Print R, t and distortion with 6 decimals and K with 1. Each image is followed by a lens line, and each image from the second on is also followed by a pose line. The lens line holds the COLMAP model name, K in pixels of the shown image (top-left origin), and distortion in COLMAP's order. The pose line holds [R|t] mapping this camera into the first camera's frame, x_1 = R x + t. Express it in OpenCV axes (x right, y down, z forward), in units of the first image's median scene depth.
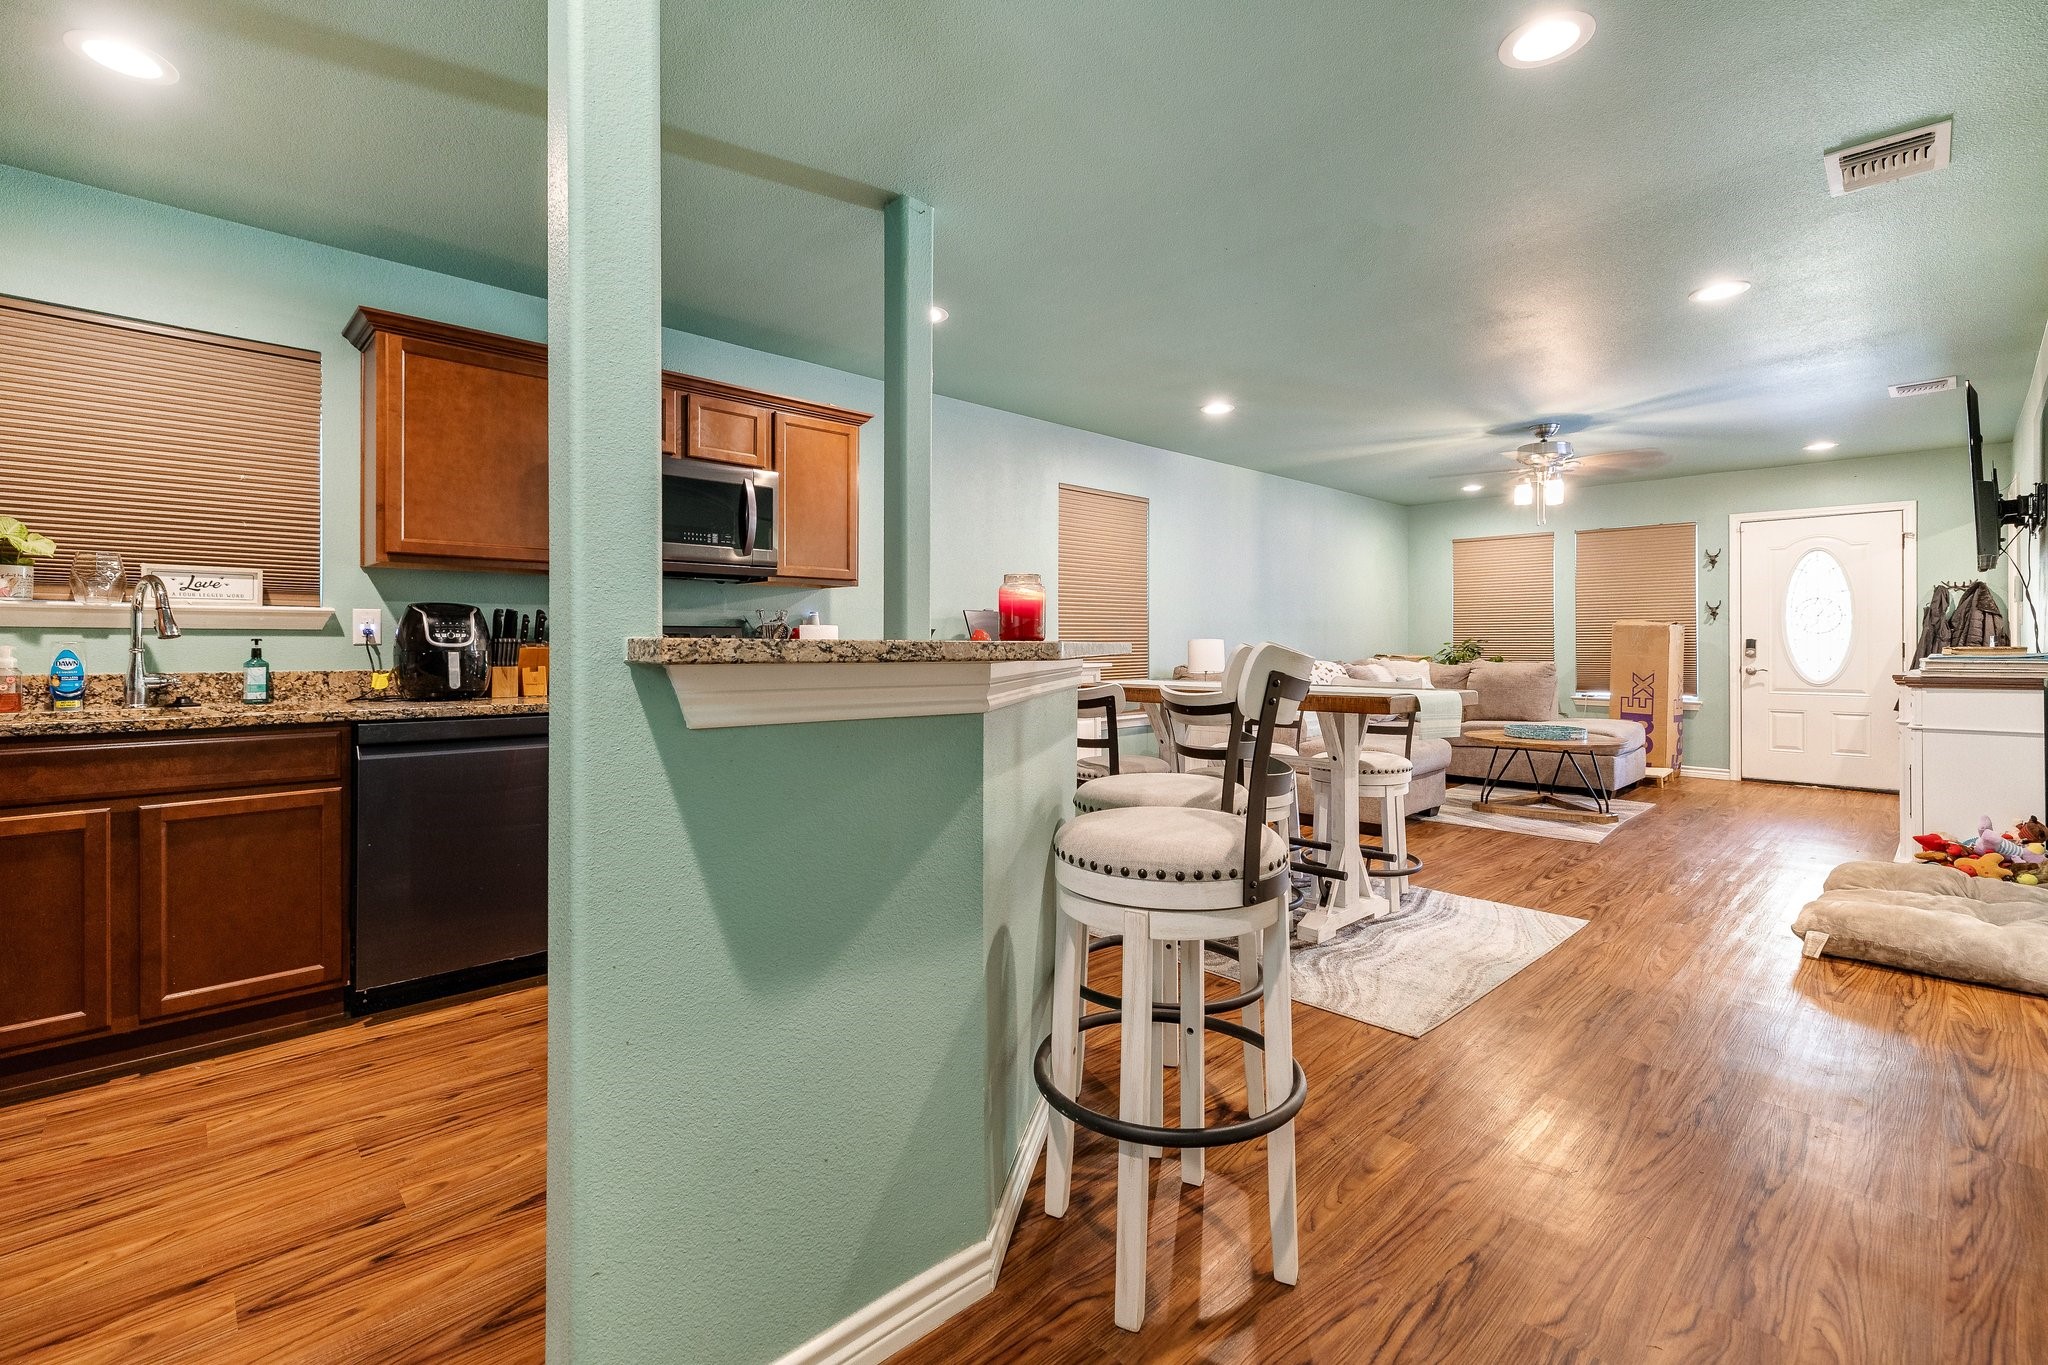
lens RADIAL K [[928.6, 0, 1017.6], [0, 928.6, 632.9], [0, 0, 1]] dist [-0.001963, 0.000283]
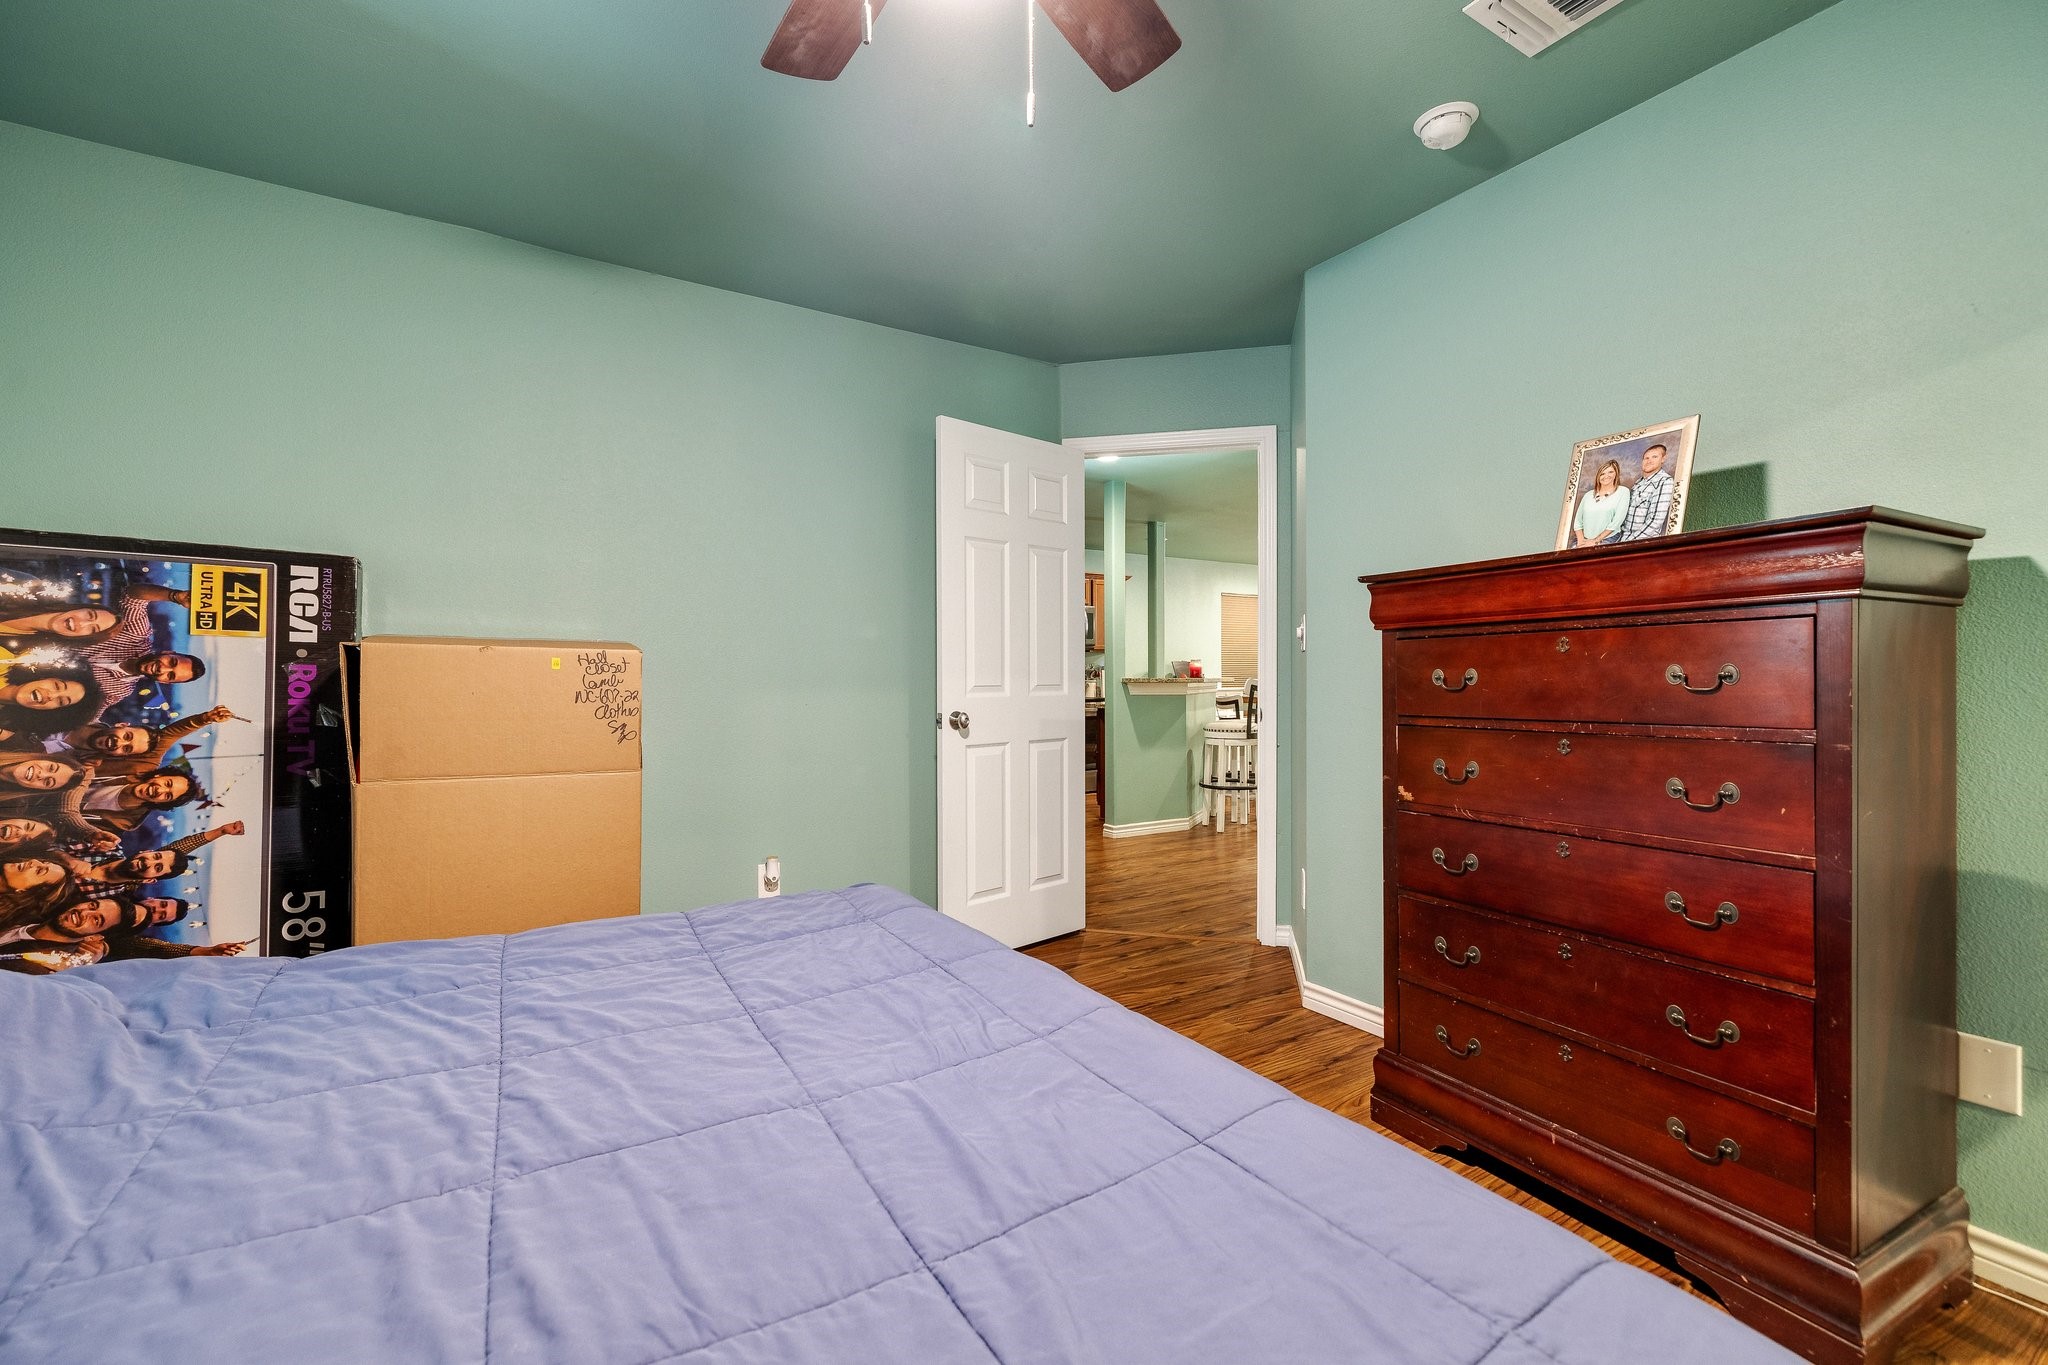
lens RADIAL K [[877.5, 0, 1035.9], [0, 877.5, 678.6], [0, 0, 1]] dist [0.002913, 0.000453]
pose [[0.981616, -0.001690, -0.190859, 0.051051], [0.003560, 0.999949, 0.009455, -0.024789], [0.190833, -0.009961, 0.981572, -2.852874]]
